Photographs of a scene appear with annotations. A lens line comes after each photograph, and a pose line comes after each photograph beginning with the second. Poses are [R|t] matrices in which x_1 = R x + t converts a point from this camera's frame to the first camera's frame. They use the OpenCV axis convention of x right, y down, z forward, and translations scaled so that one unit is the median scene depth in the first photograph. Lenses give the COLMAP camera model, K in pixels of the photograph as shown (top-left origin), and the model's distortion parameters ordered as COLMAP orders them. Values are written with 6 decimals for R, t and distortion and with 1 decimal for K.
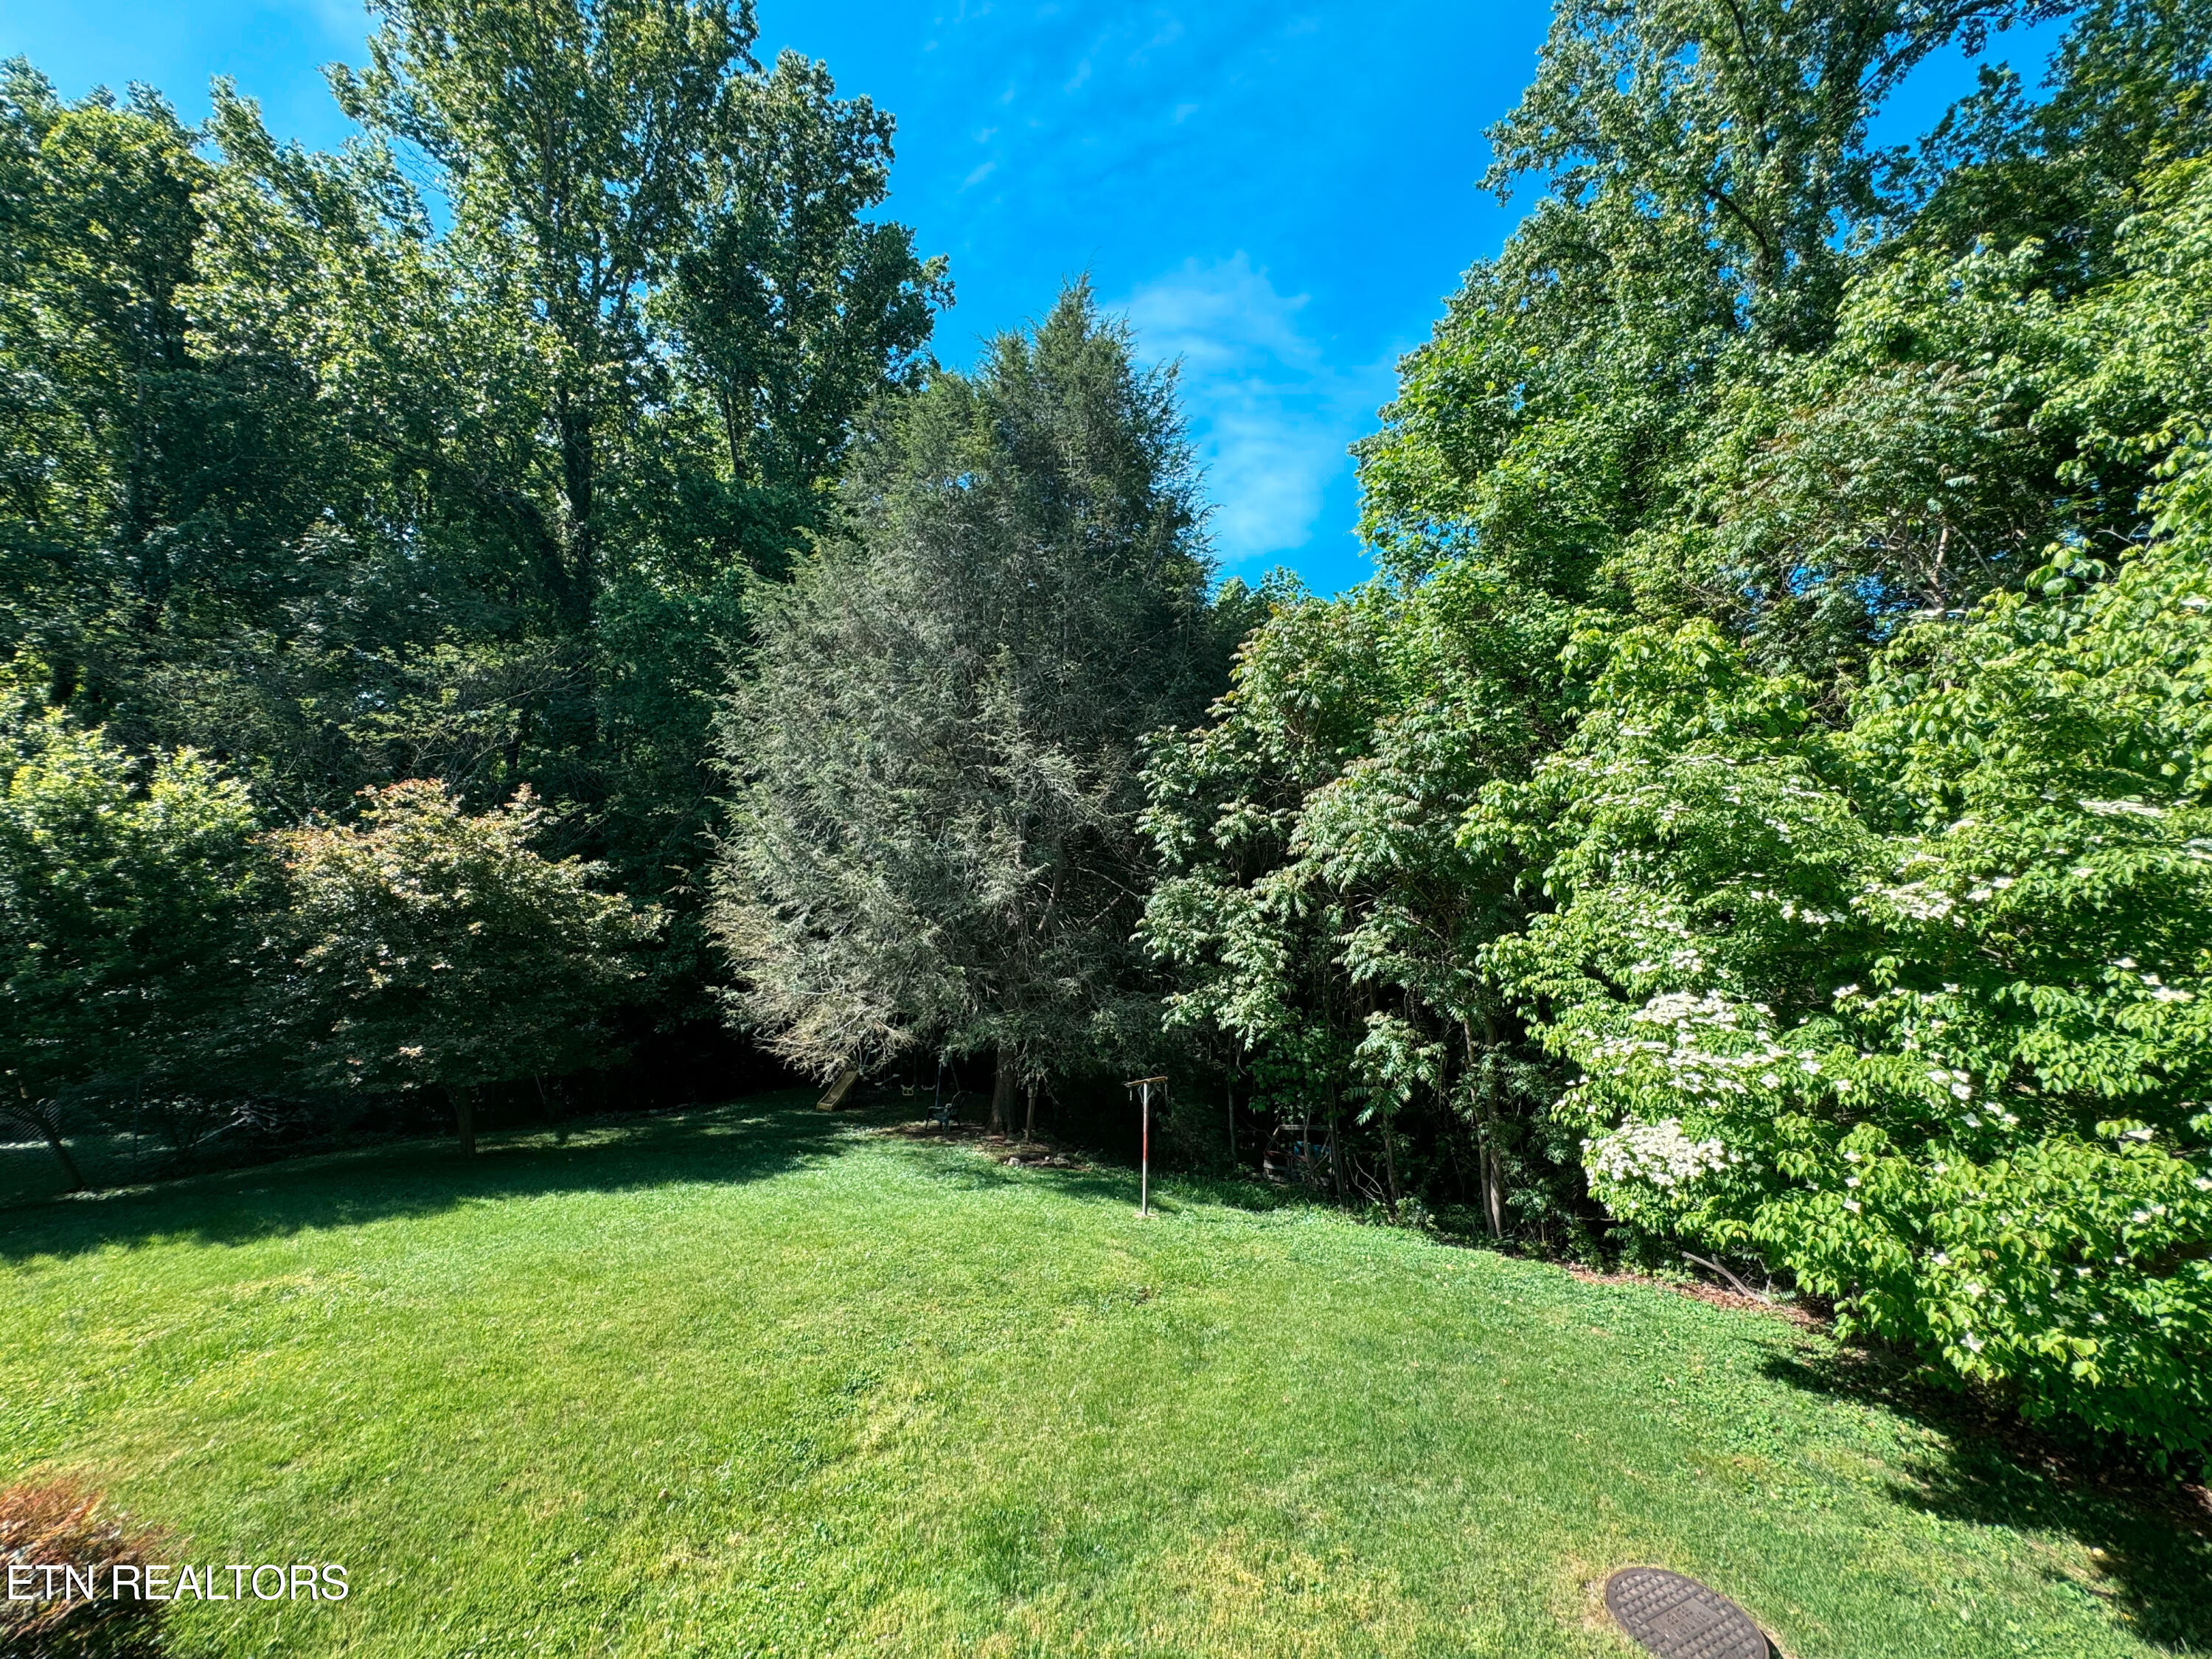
lens RADIAL K [[889.4, 0, 1106.0], [0, 889.4, 830.2], [0, 0, 1]] dist [0.000698, 0.000219]
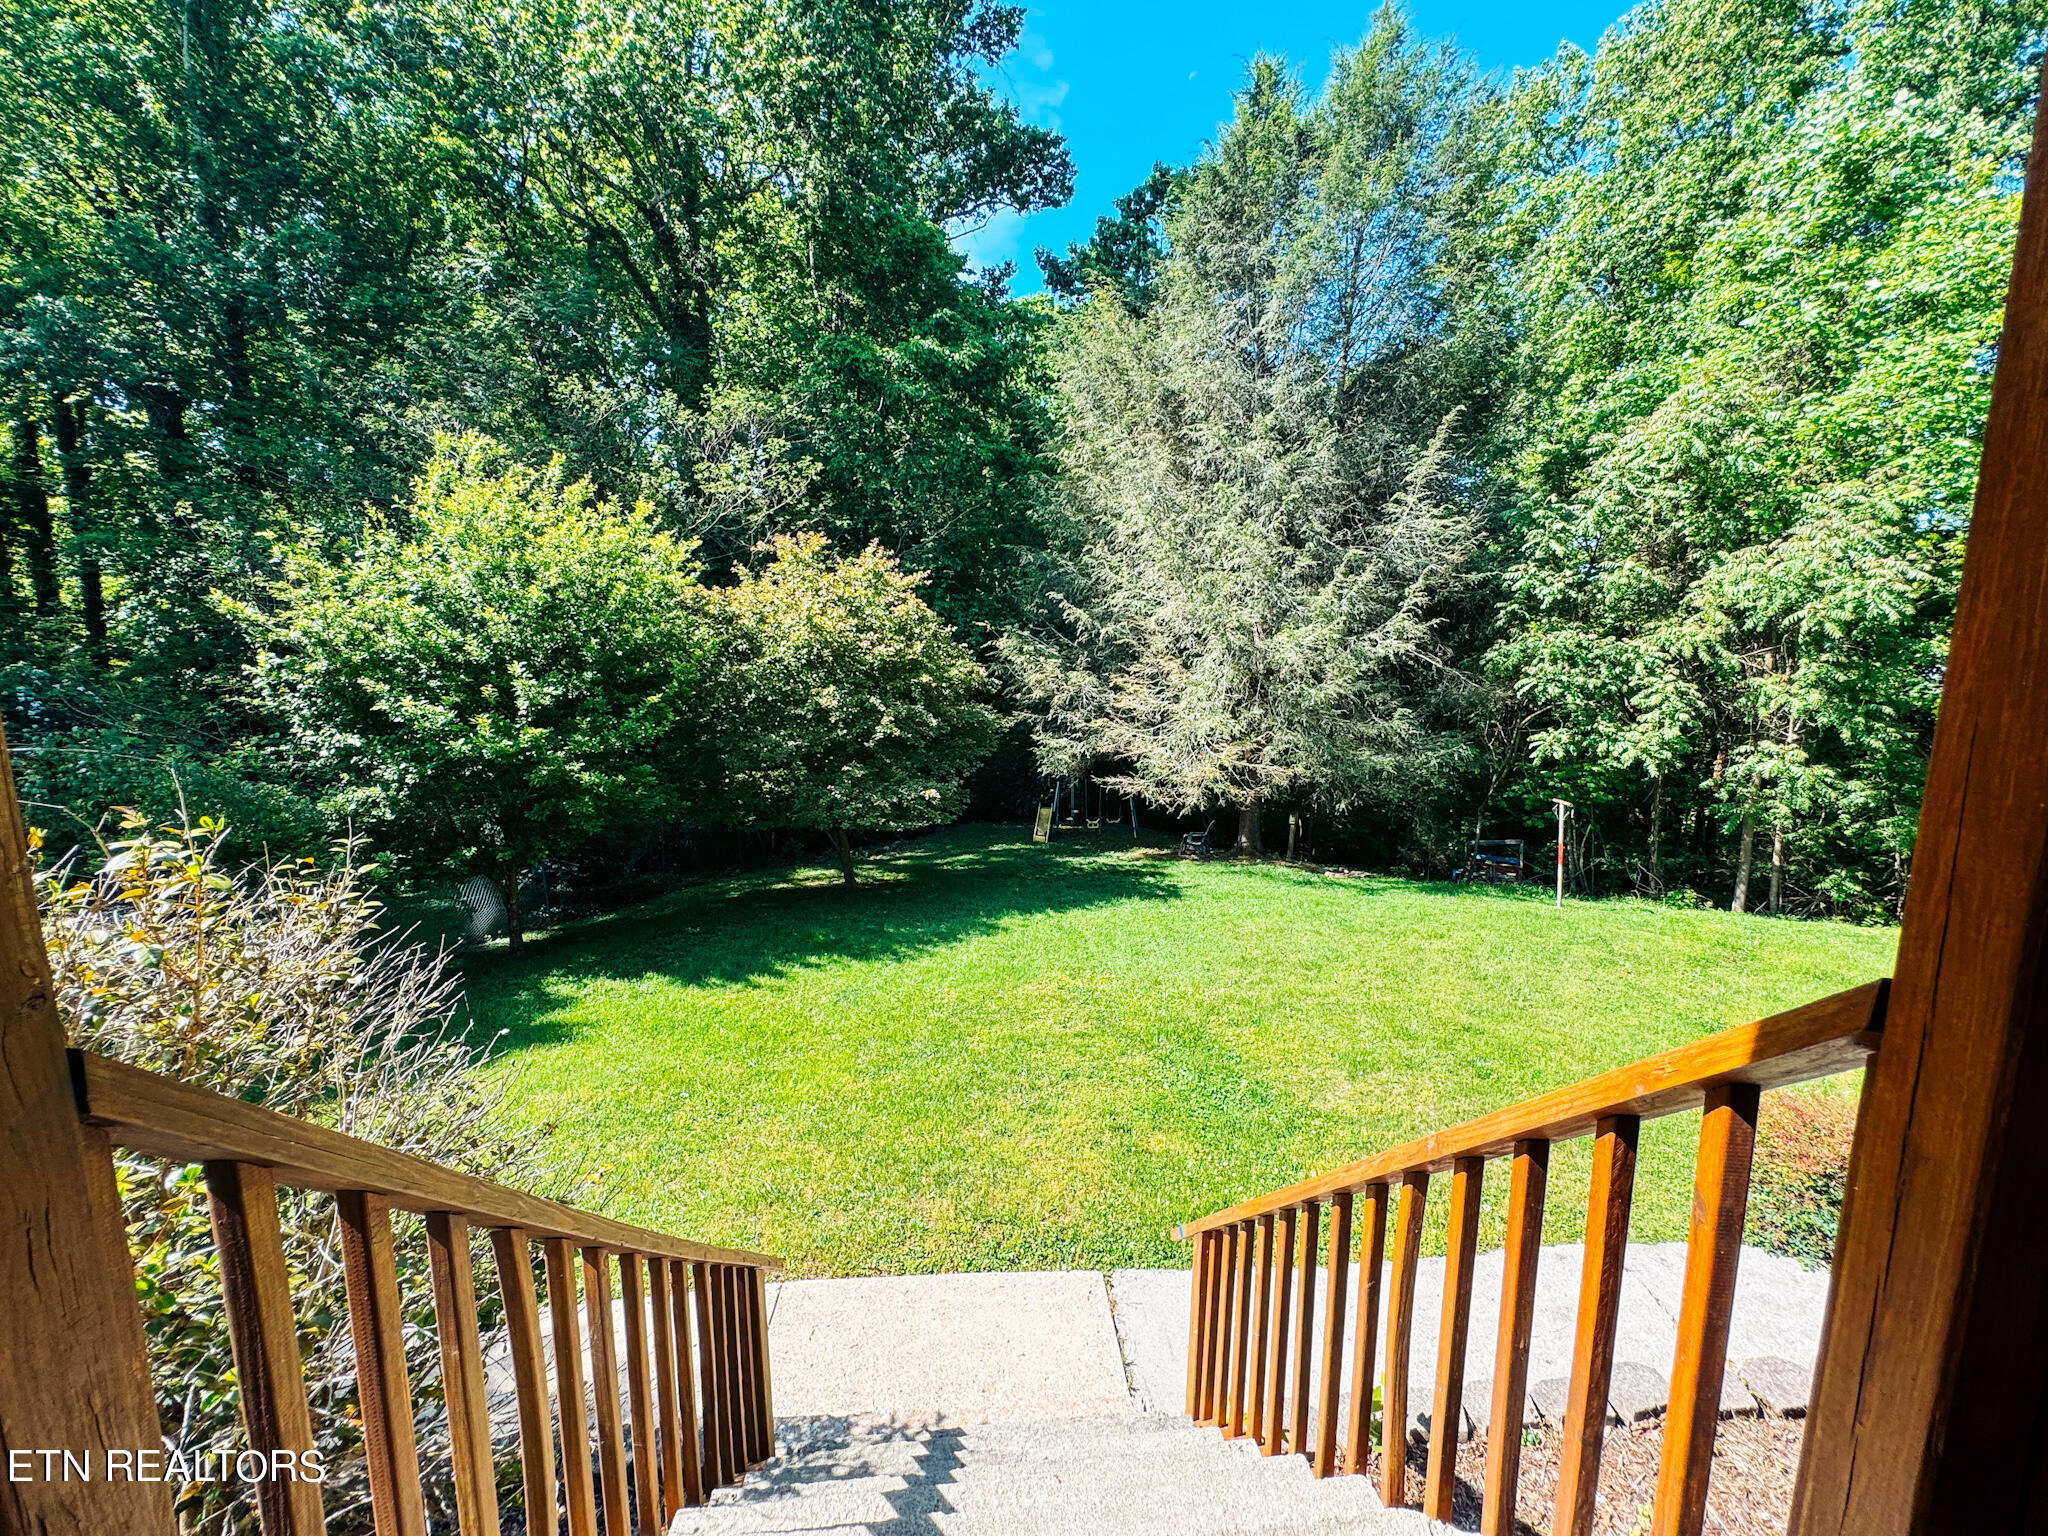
lens RADIAL K [[823.5, 0, 1023.0], [0, 823.5, 767.0], [0, 0, 1]] dist [0.000698, 0.000219]
pose [[0.997080, -0.022948, 0.072841, -0.672254], [0.006572, 0.976032, 0.217530, -0.007553], [-0.076087, -0.216416, 0.973332, -0.001621]]
